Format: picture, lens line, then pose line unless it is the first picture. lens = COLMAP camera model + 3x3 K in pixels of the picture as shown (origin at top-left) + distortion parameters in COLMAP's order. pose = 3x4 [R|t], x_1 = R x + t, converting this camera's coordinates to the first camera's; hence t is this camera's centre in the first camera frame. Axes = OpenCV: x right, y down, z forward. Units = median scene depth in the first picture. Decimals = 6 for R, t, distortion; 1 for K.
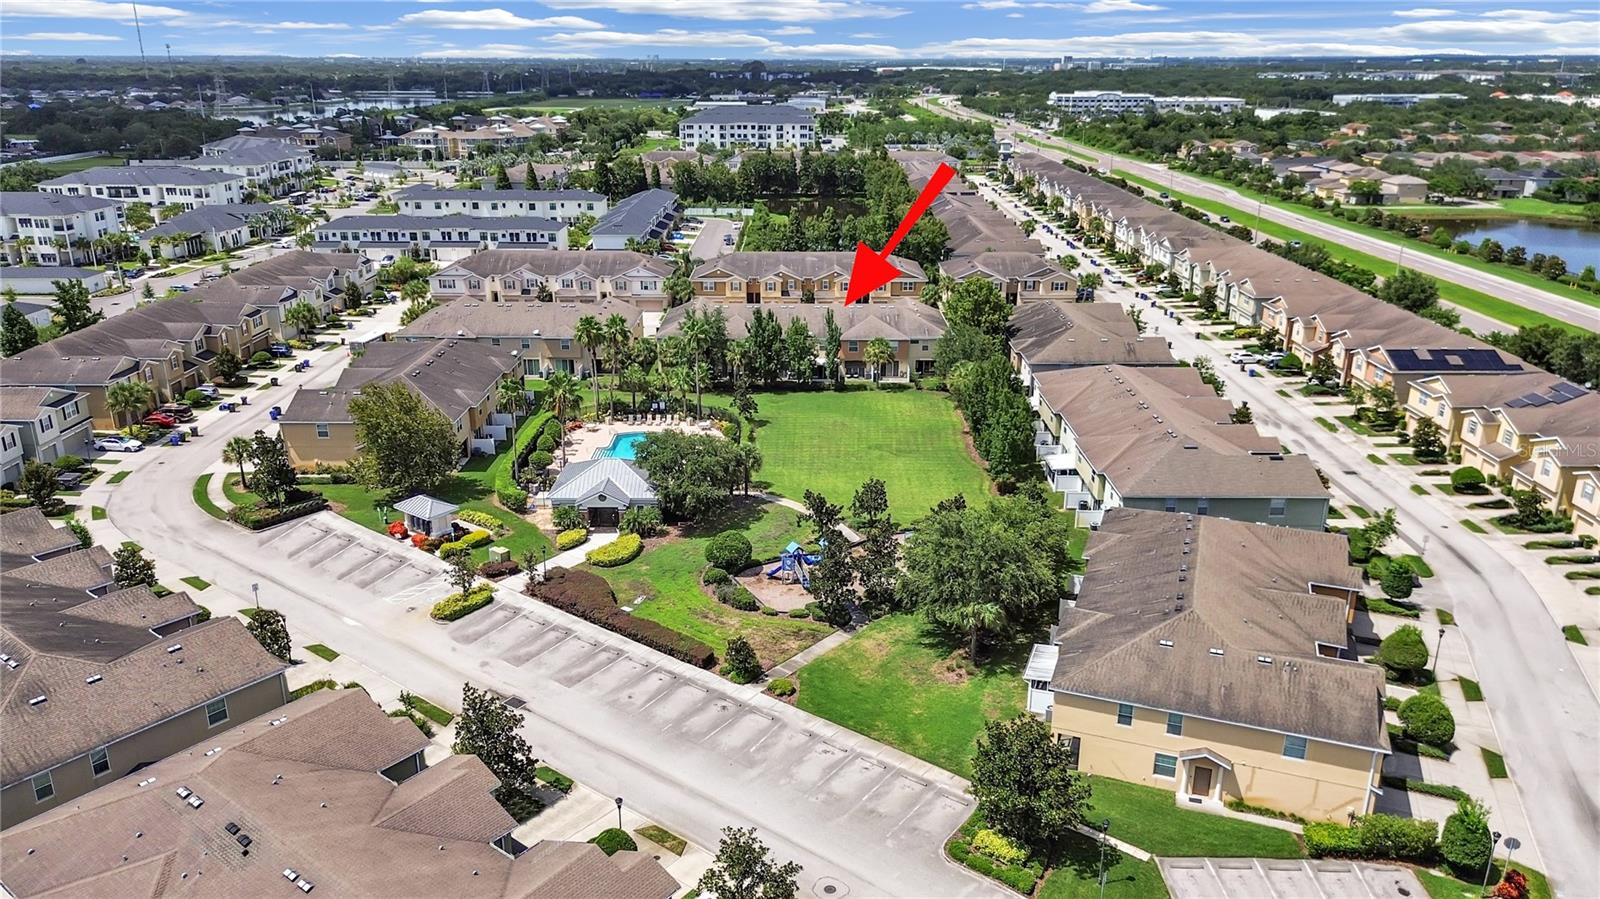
lens RADIAL K [[1135.7, 0, 800.0], [0, 1135.7, 449.5], [0, 0, 1]] dist [0.059489, -0.063993]
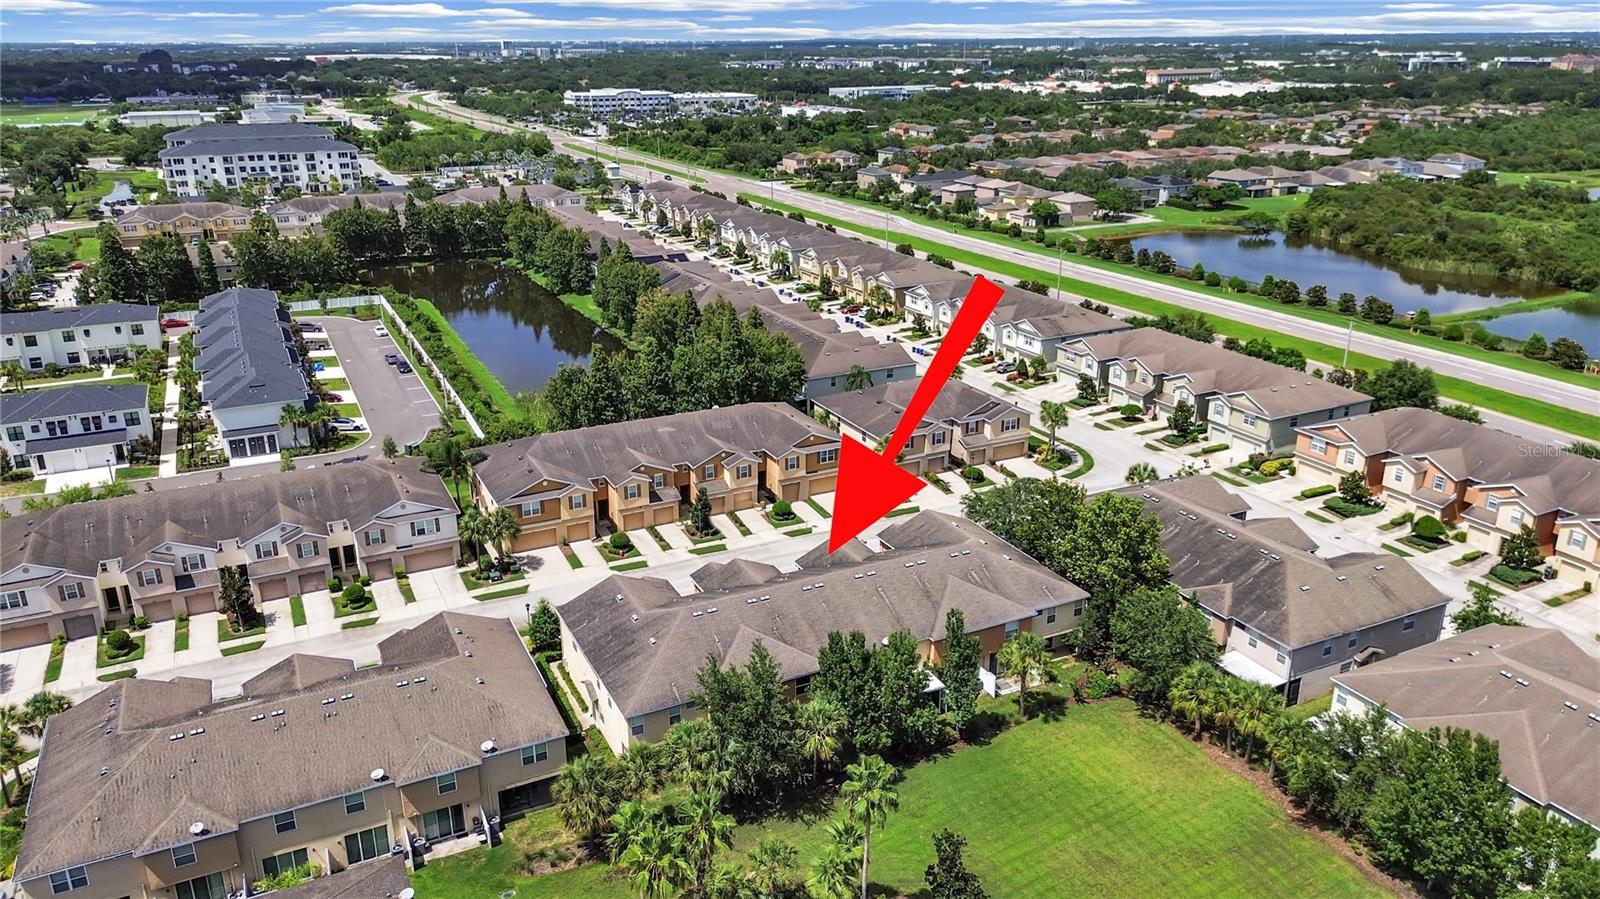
lens RADIAL K [[1135.7, 0, 800.0], [0, 1135.7, 449.5], [0, 0, 1]] dist [0.059489, -0.063993]
pose [[0.893379, -0.157028, 0.420969, -0.090981], [0.151450, 0.987352, 0.046892, -0.082085], [-0.423008, 0.021863, 0.905862, 0.180206]]
